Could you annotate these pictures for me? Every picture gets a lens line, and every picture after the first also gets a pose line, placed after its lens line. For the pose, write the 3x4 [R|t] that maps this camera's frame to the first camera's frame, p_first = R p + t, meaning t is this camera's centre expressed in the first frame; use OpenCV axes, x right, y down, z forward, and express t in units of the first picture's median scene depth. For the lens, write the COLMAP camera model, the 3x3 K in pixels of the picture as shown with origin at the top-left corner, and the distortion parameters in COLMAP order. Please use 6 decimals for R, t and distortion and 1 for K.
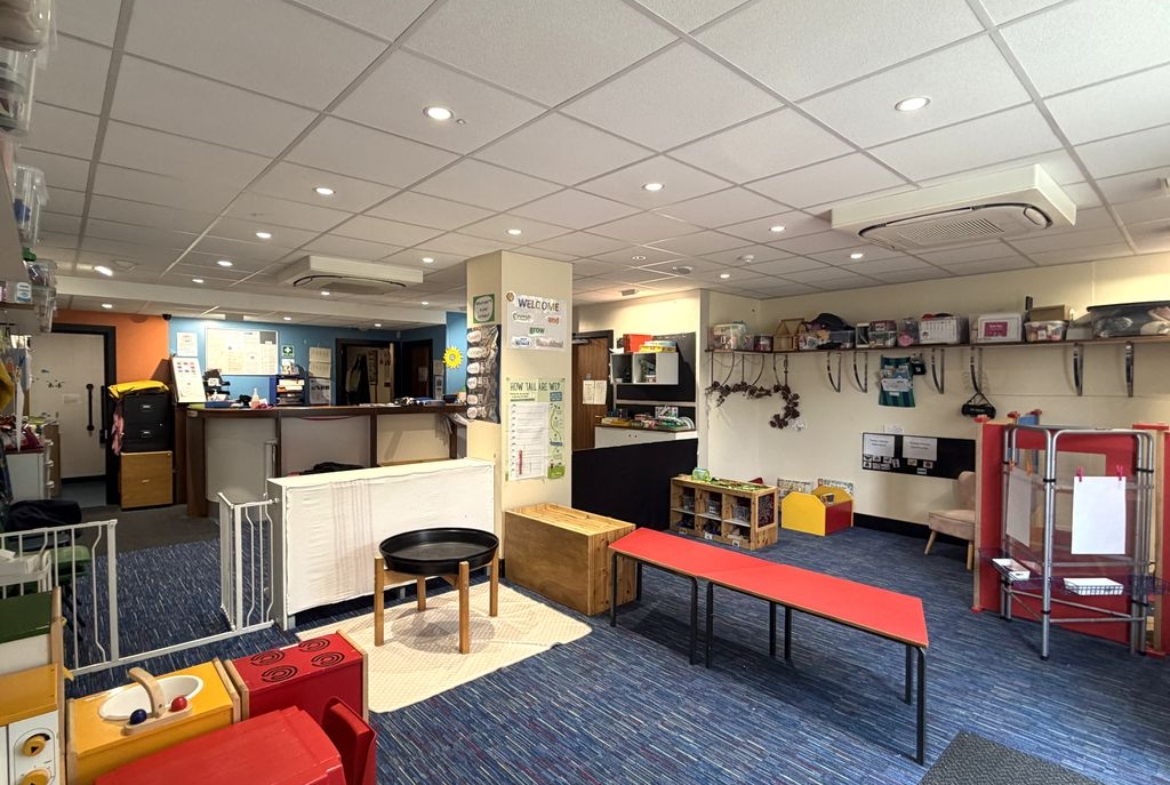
lens RADIAL K [[582.2, 0, 584.1], [0, 582.2, 393.1], [0, 0, 1]] dist [-0.001388, -0.000192]
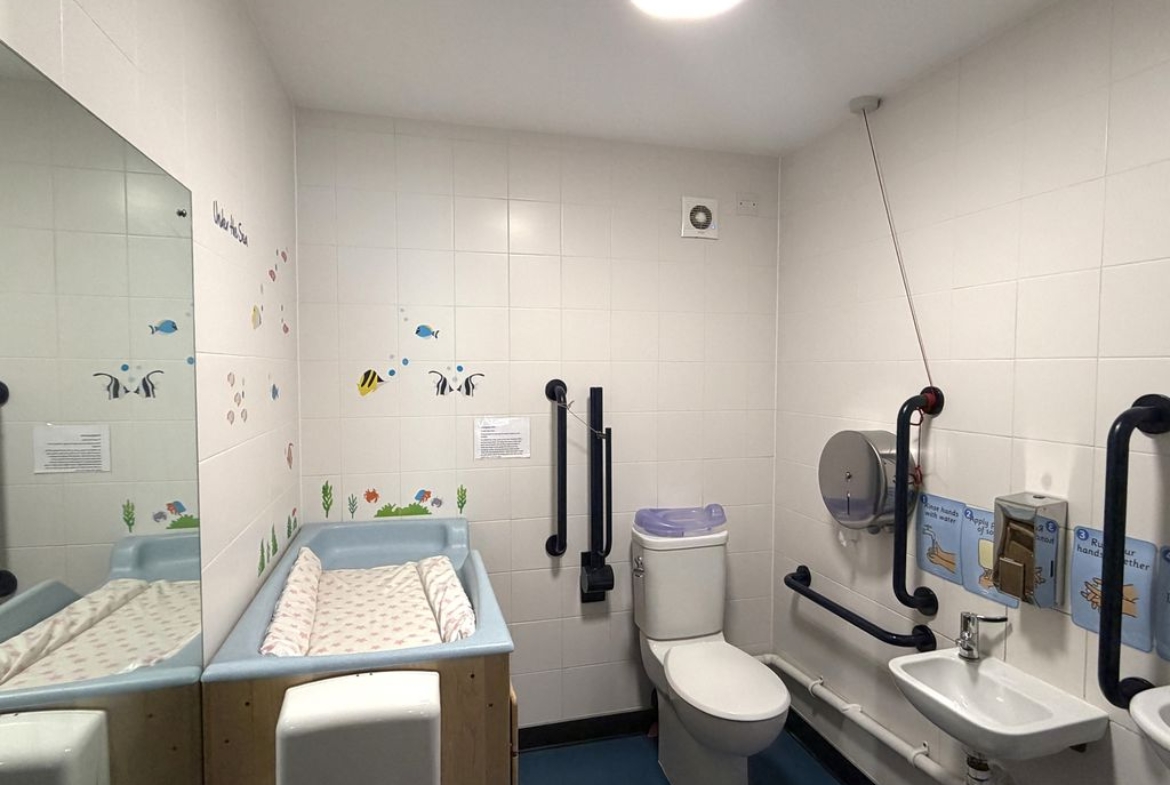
lens RADIAL K [[614.2, 0, 583.9], [0, 614.2, 393.8], [0, 0, 1]] dist [-0.000128, -0.000001]
pose [[0.895074, 0.015267, -0.445656, -0.720535], [-0.005909, 0.999732, 0.022380, -0.015881], [0.445878, -0.017398, 0.894924, 0.763272]]
